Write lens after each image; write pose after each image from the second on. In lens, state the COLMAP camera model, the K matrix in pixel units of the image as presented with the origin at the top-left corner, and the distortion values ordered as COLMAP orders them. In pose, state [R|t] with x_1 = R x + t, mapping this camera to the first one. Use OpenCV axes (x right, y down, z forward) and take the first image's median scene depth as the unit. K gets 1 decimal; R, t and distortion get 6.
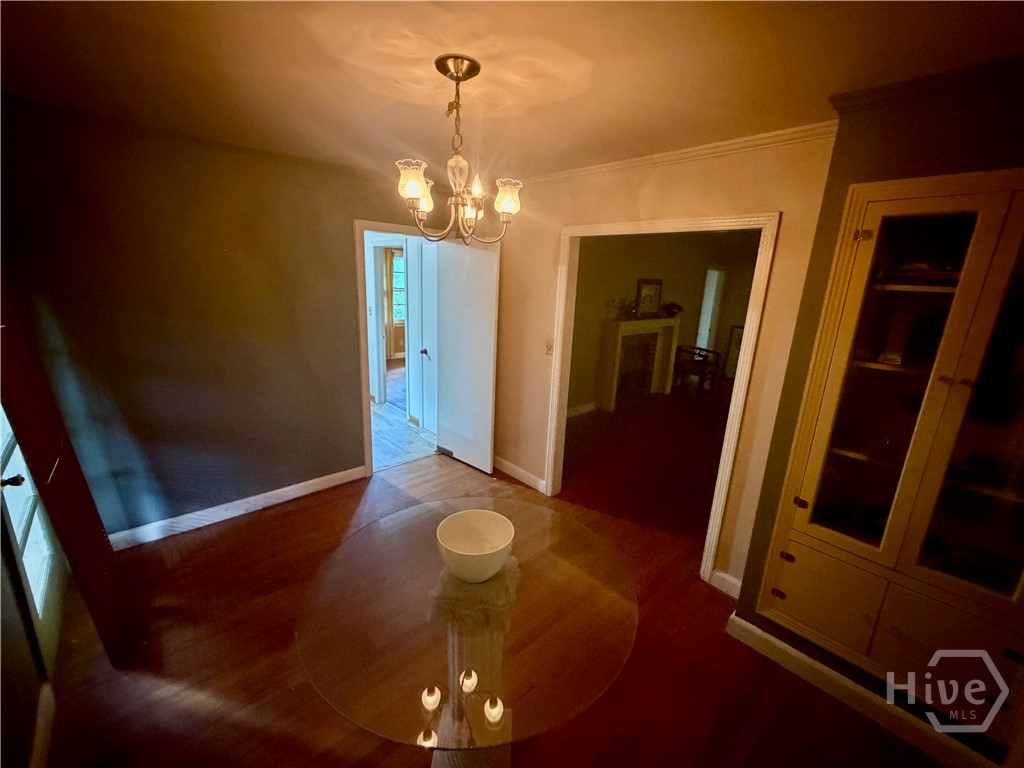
lens RADIAL K [[418.7, 0, 514.7], [0, 418.7, 384.7], [0, 0, 1]] dist [-0.001553, -0.000111]
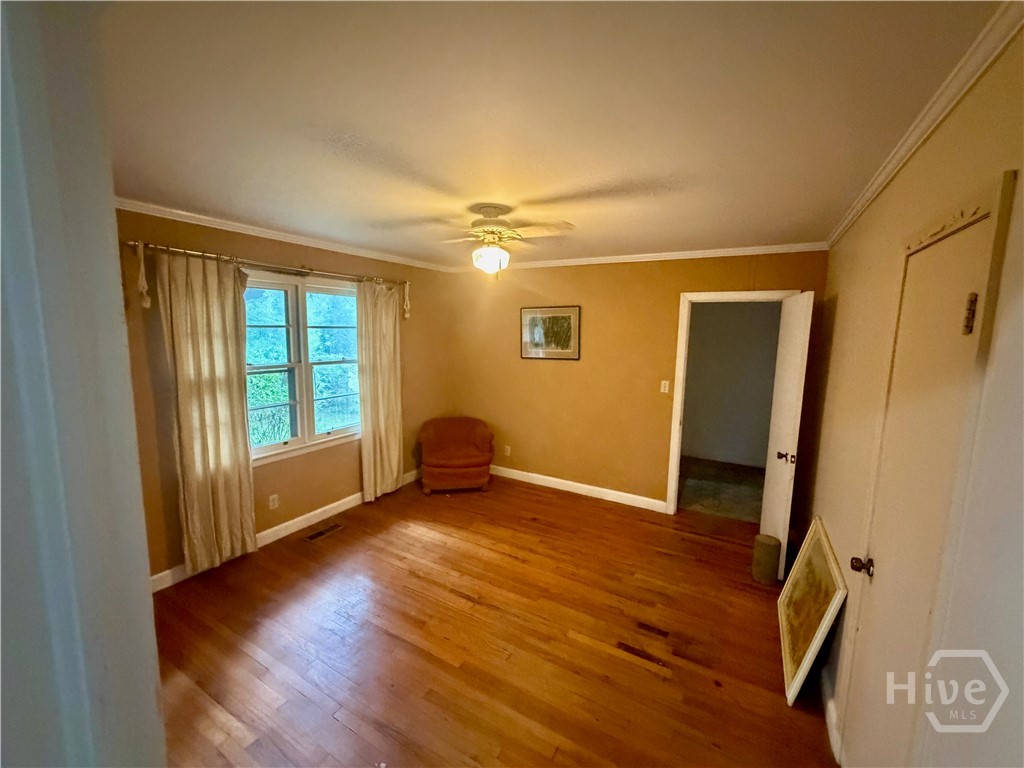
lens RADIAL K [[418.7, 0, 517.0], [0, 418.7, 383.6], [0, 0, 1]] dist [-0.001553, -0.000111]
pose [[0.952667, -0.063459, 0.297318, -0.173130], [0.097222, 0.990209, -0.100171, -0.156406], [-0.288050, 0.124336, 0.949509, 0.580532]]
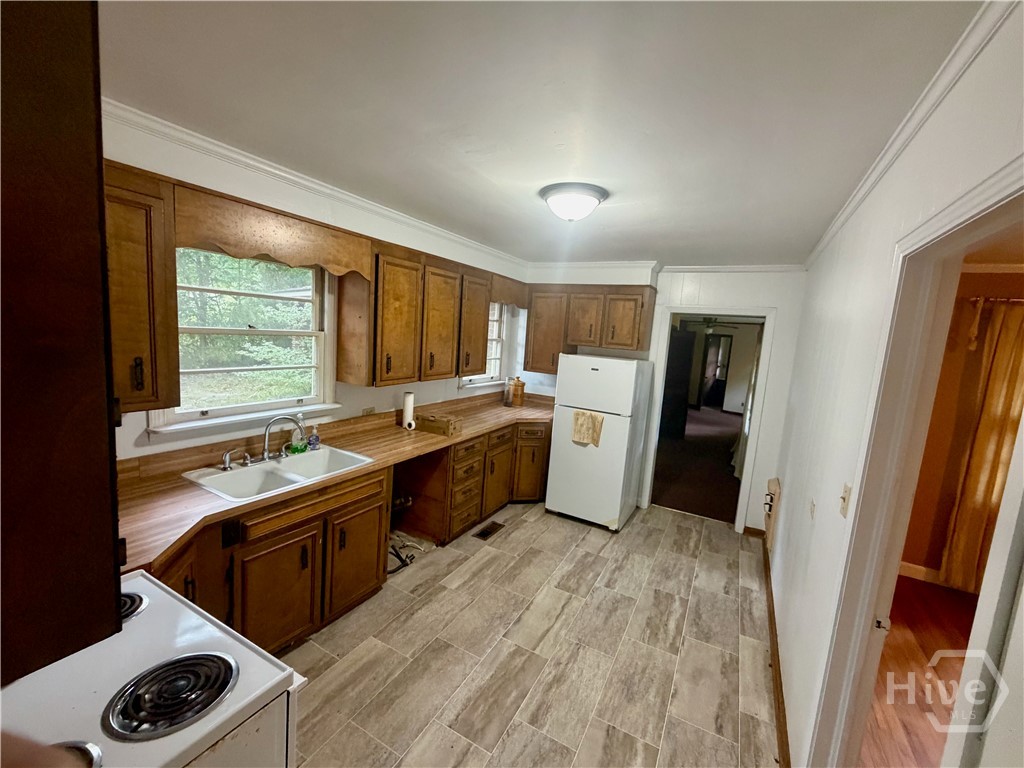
lens RADIAL K [[418.7, 0, 515.5], [0, 418.7, 378.2], [0, 0, 1]] dist [-0.001553, -0.000111]
pose [[0.318018, 0.099525, -0.942846, -0.113561], [-0.295798, 0.955250, 0.001063, -0.125145], [0.900760, 0.278554, 0.333226, 0.461153]]
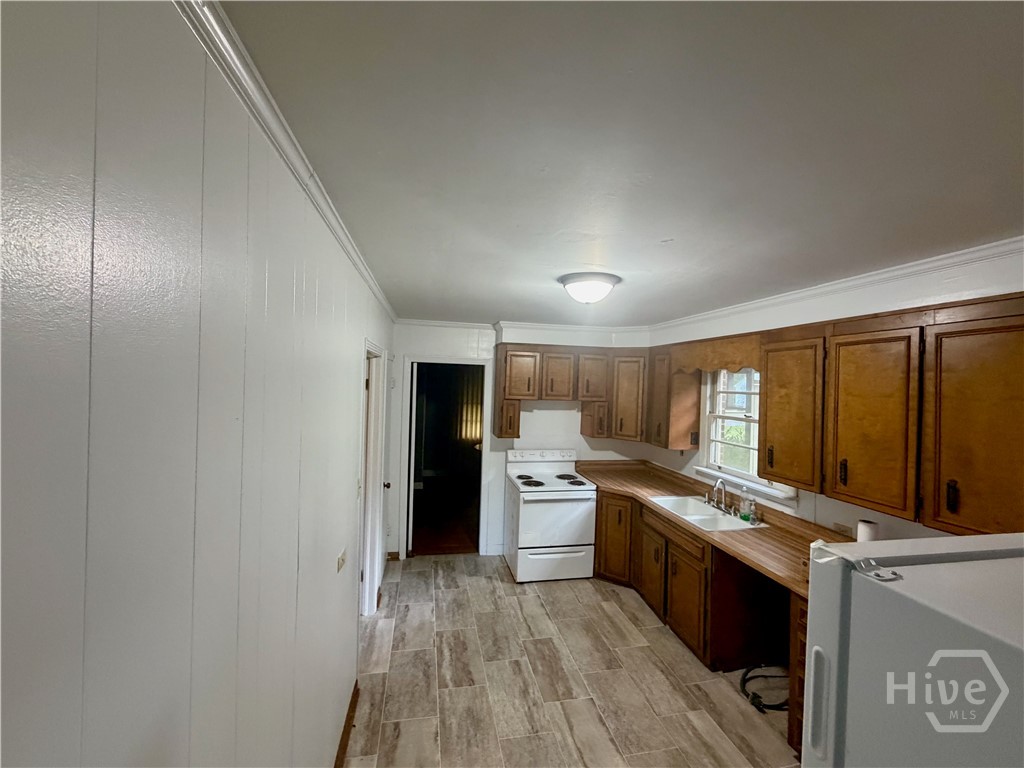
lens RADIAL K [[418.7, 0, 515.9], [0, 418.7, 384.8], [0, 0, 1]] dist [-0.001553, -0.000111]
pose [[-0.853344, -0.066526, 0.517087, -0.464216], [0.069047, 0.968667, 0.238571, -0.244785], [-0.516756, 0.239286, -0.822013, 0.820028]]
